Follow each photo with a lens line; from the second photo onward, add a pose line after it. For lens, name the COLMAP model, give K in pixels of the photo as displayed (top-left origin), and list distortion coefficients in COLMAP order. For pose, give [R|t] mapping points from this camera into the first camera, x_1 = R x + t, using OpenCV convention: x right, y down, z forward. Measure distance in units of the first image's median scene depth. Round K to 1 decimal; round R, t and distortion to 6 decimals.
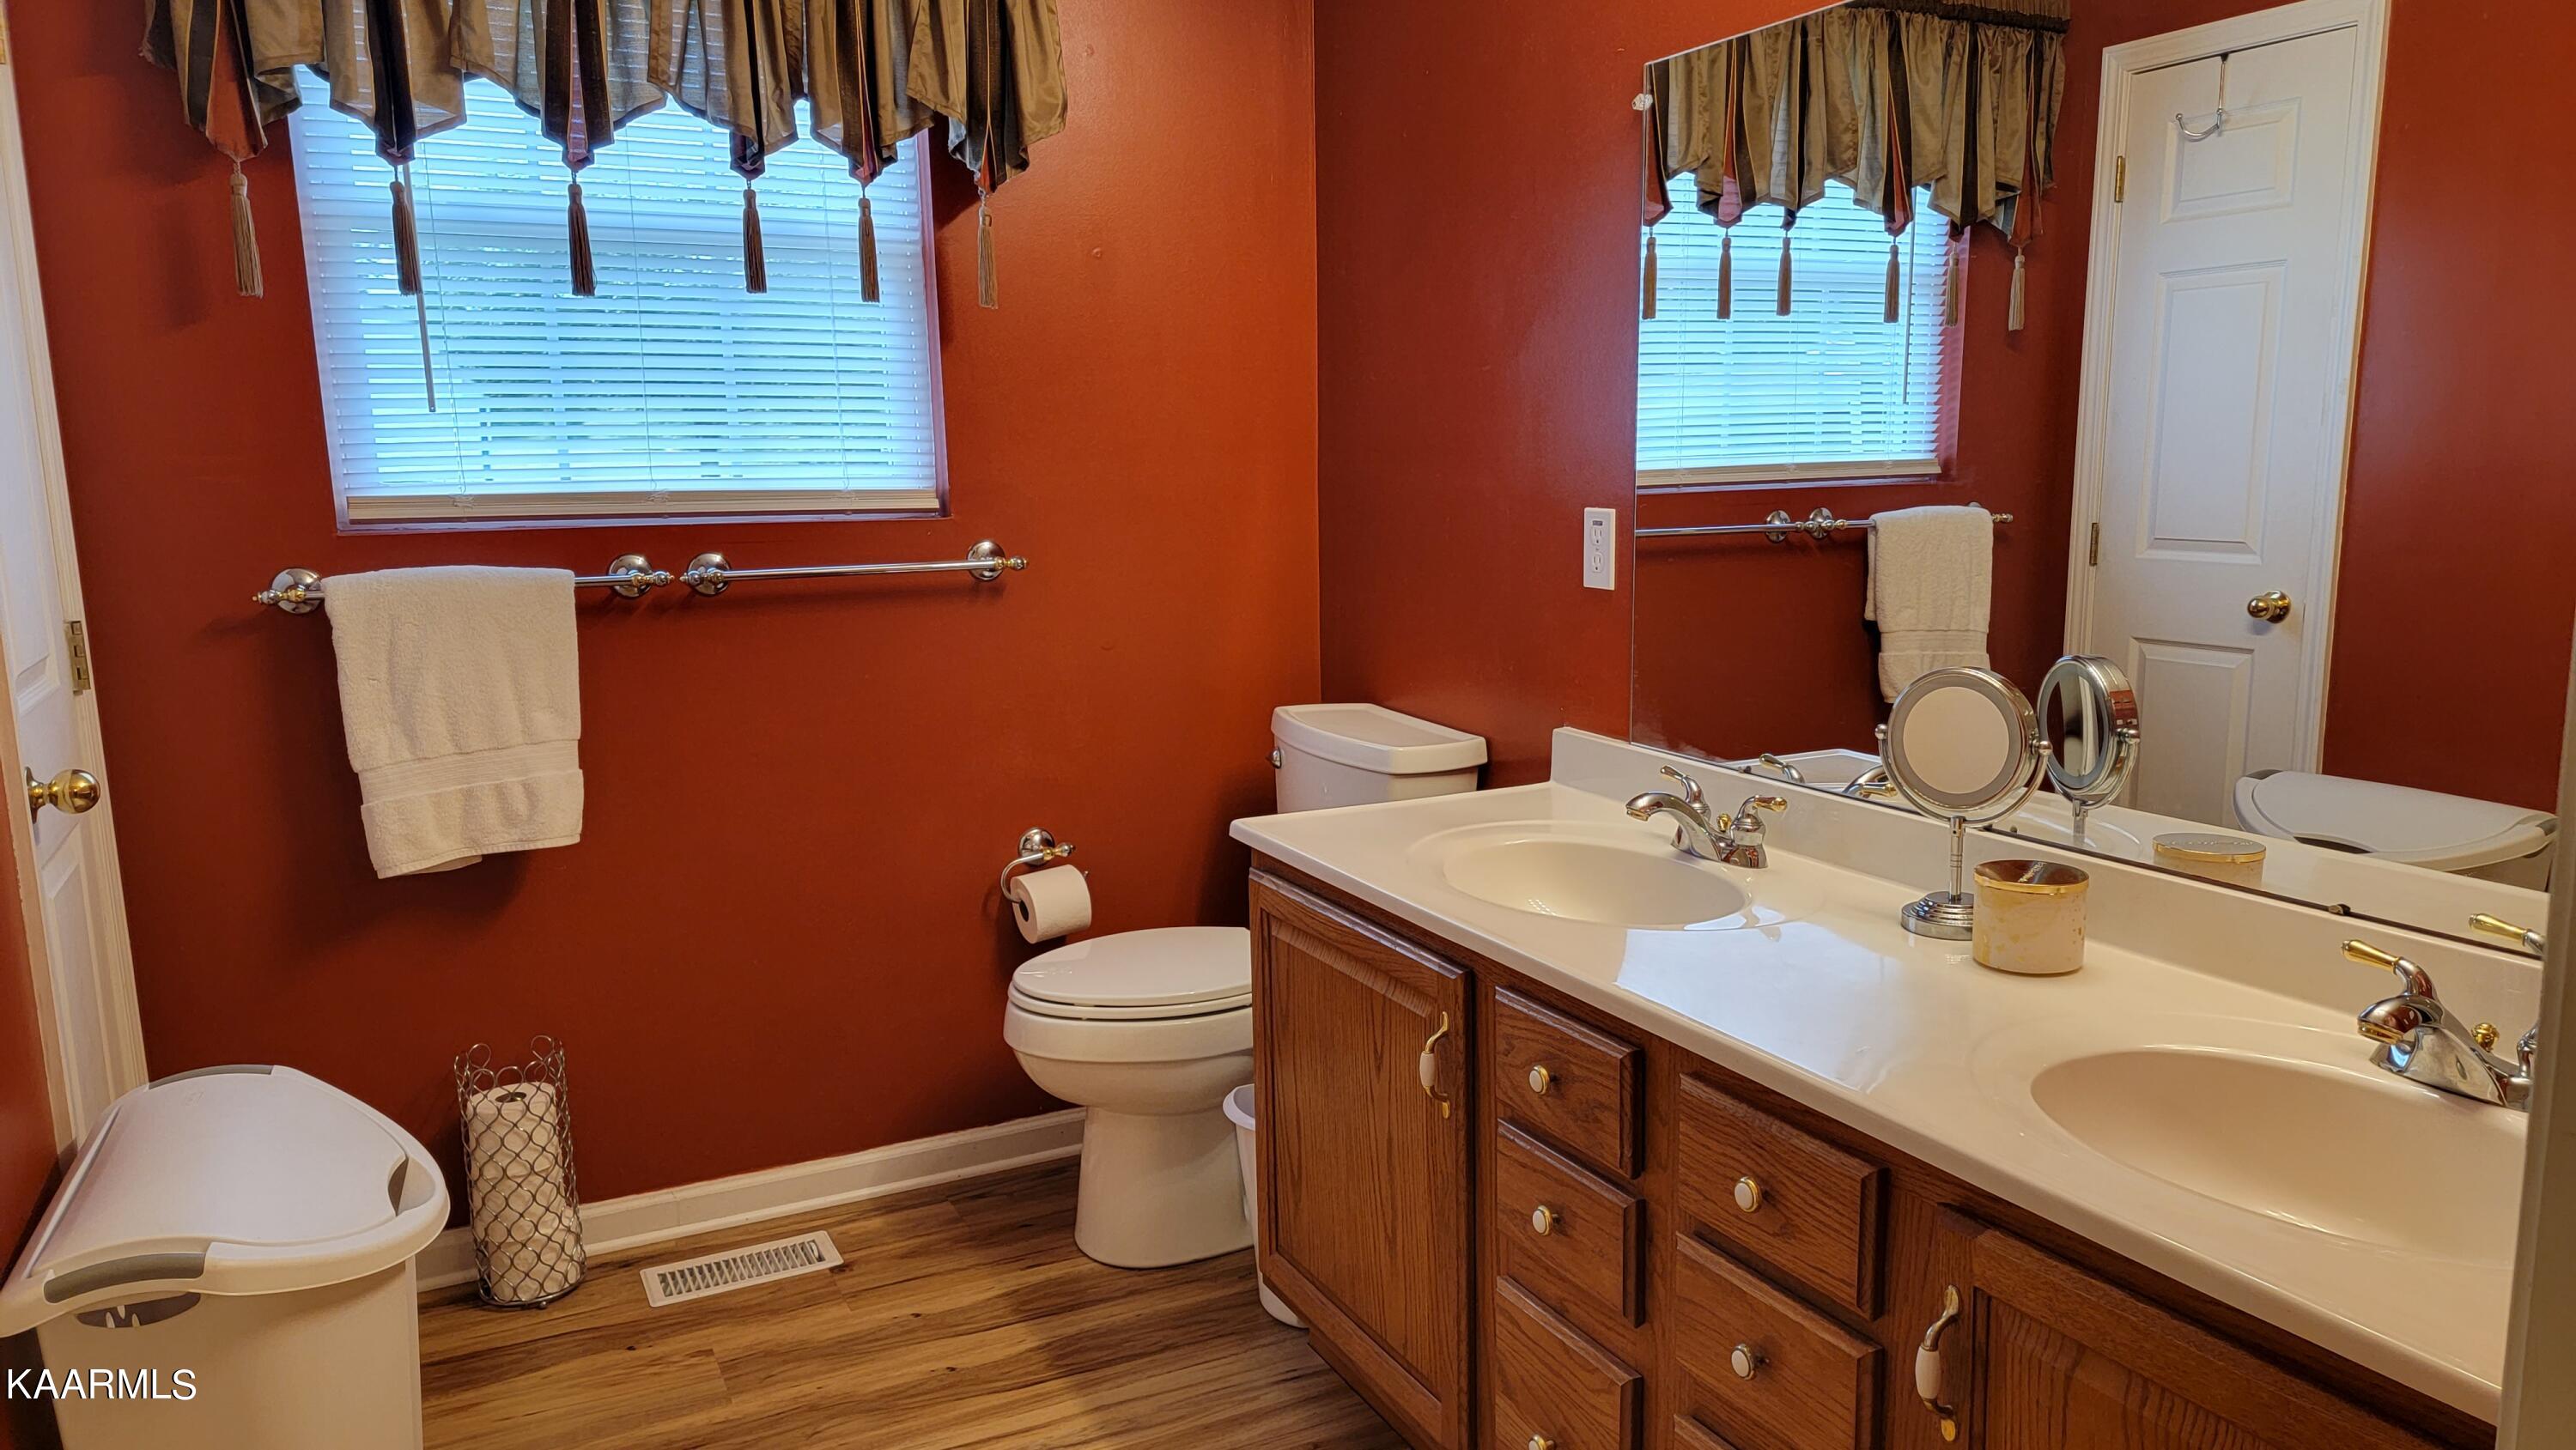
lens RADIAL K [[1783.0, 0, 1293.2], [0, 1783.0, 730.9], [0, 0, 1]] dist [0.063404, -0.026910]
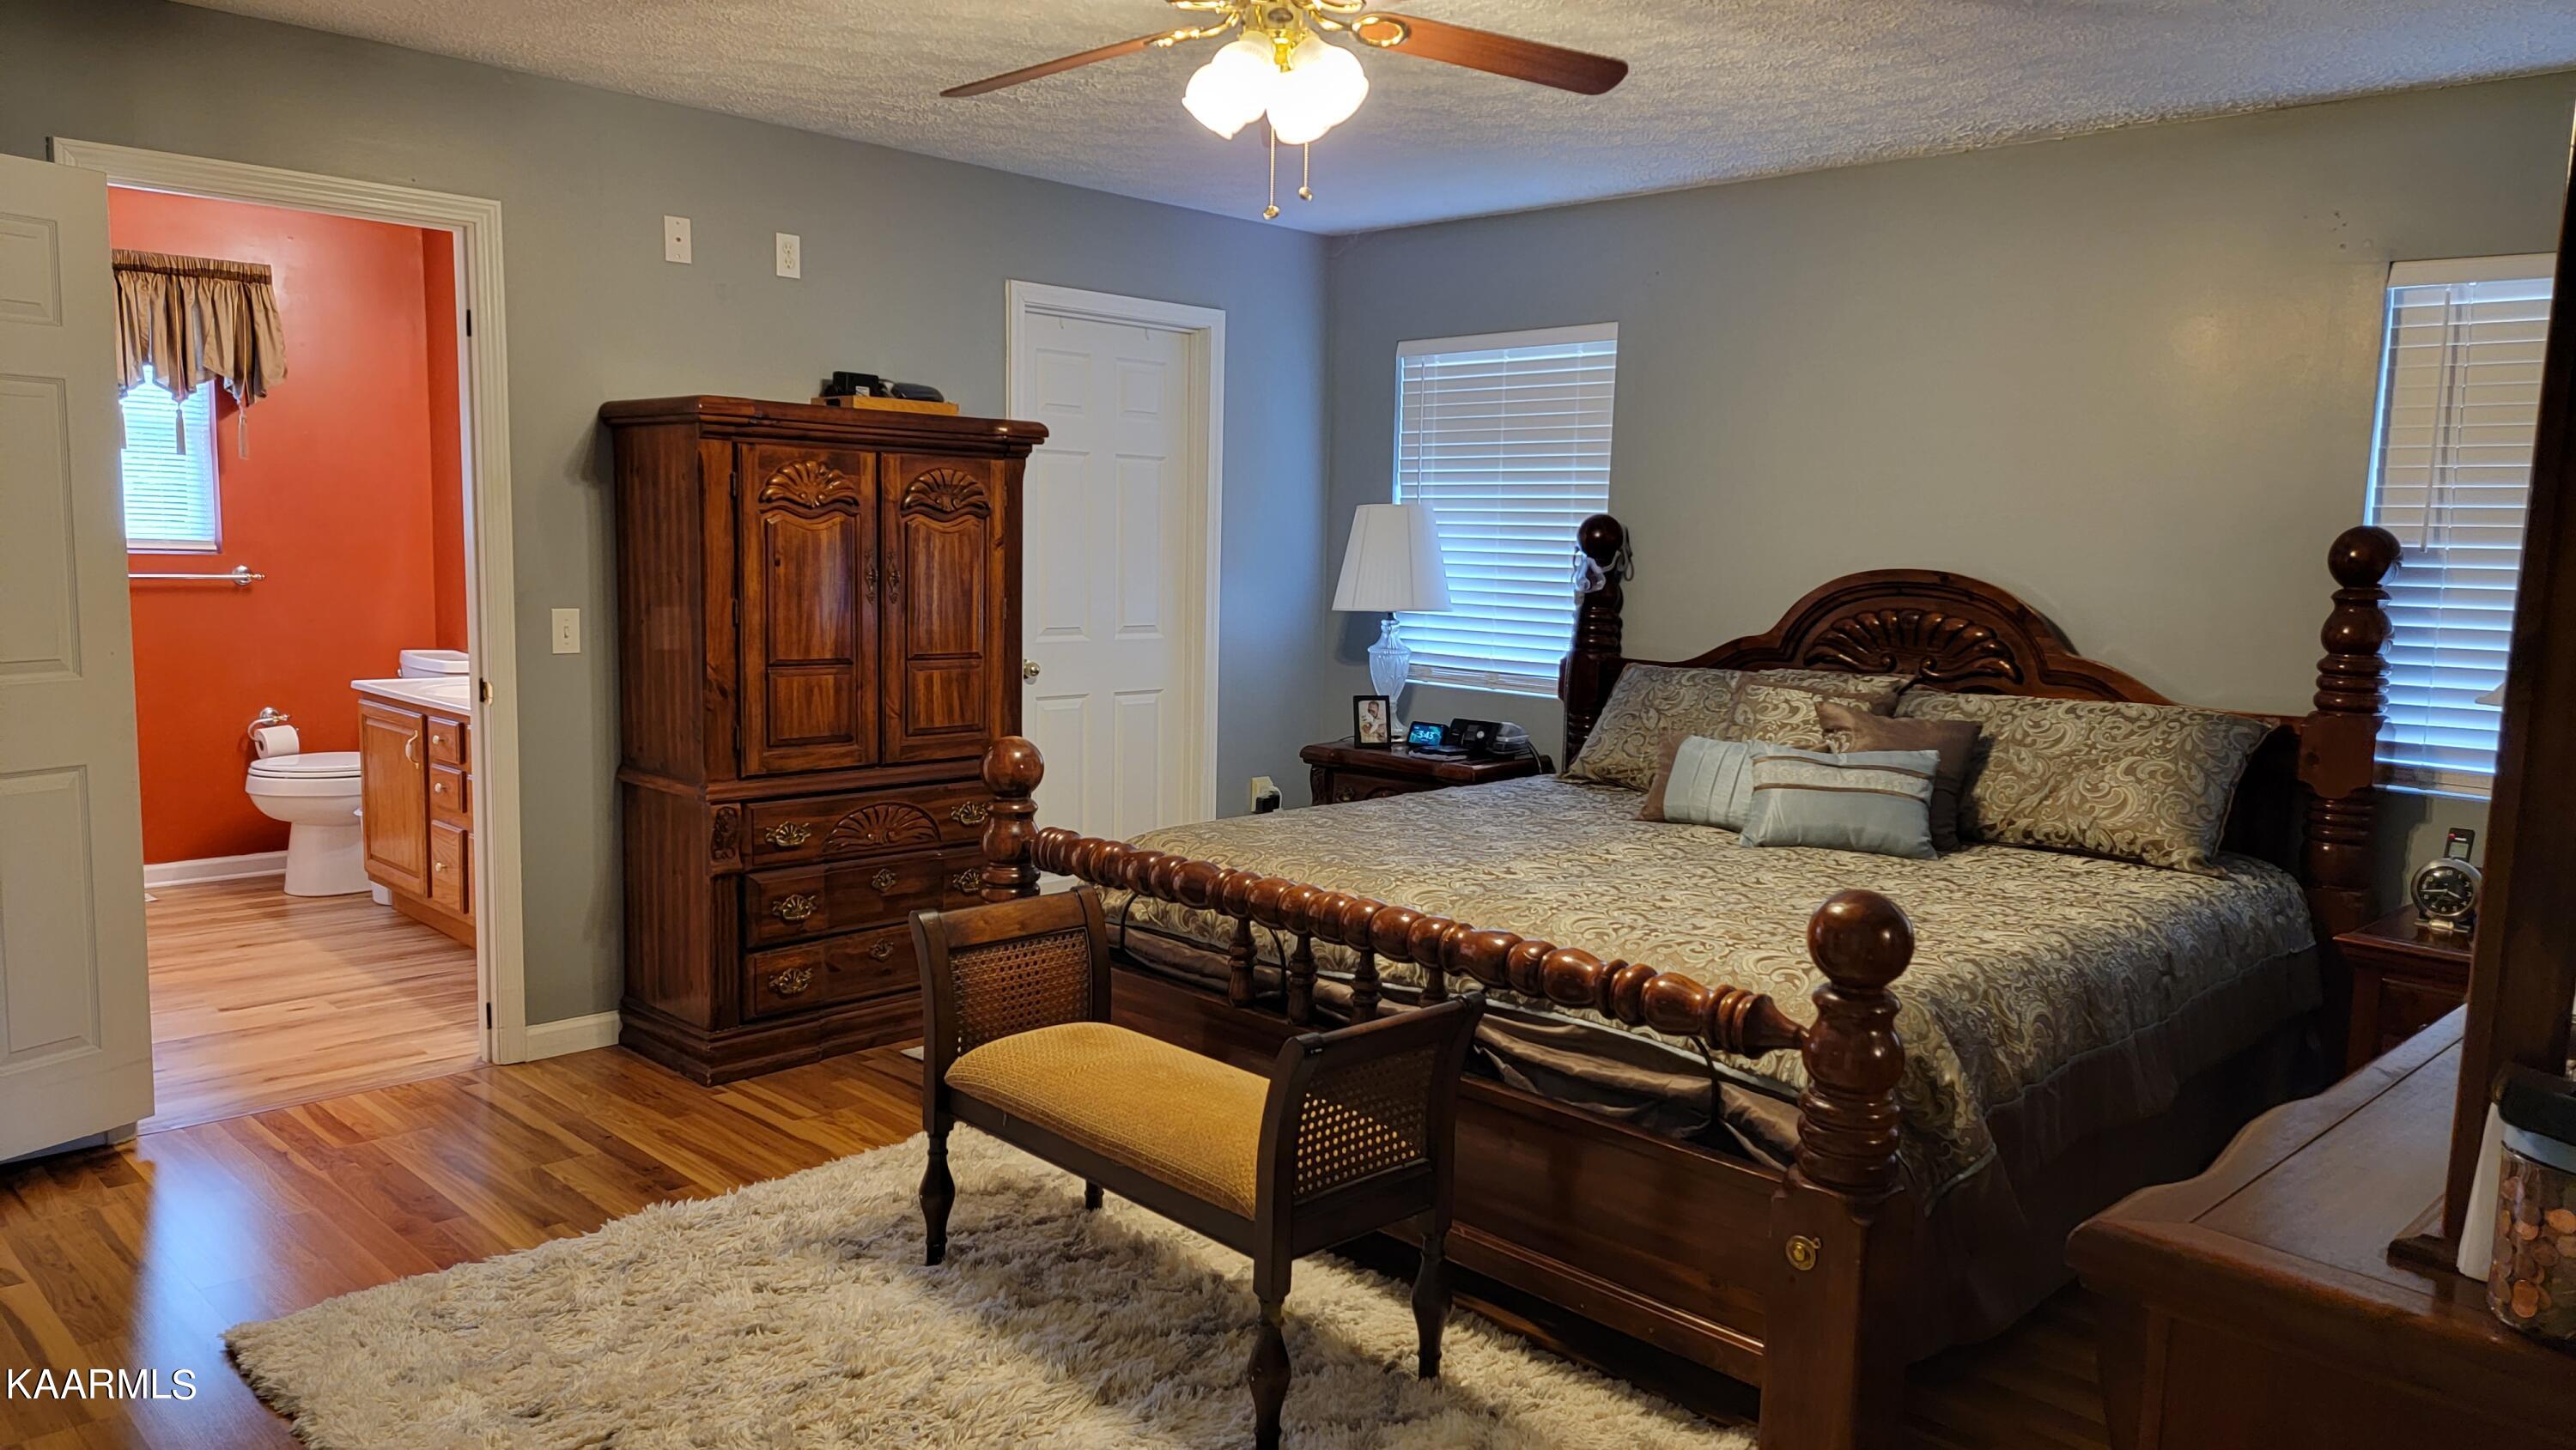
lens RADIAL K [[1783.0, 0, 1281.8], [0, 1783.0, 727.5], [0, 0, 1]] dist [0.063404, -0.026910]
pose [[0.948680, 0.008442, 0.316126, 0.340217], [0.008167, 0.998656, -0.051179, 0.219563], [-0.316133, 0.051134, 0.947336, -1.515314]]
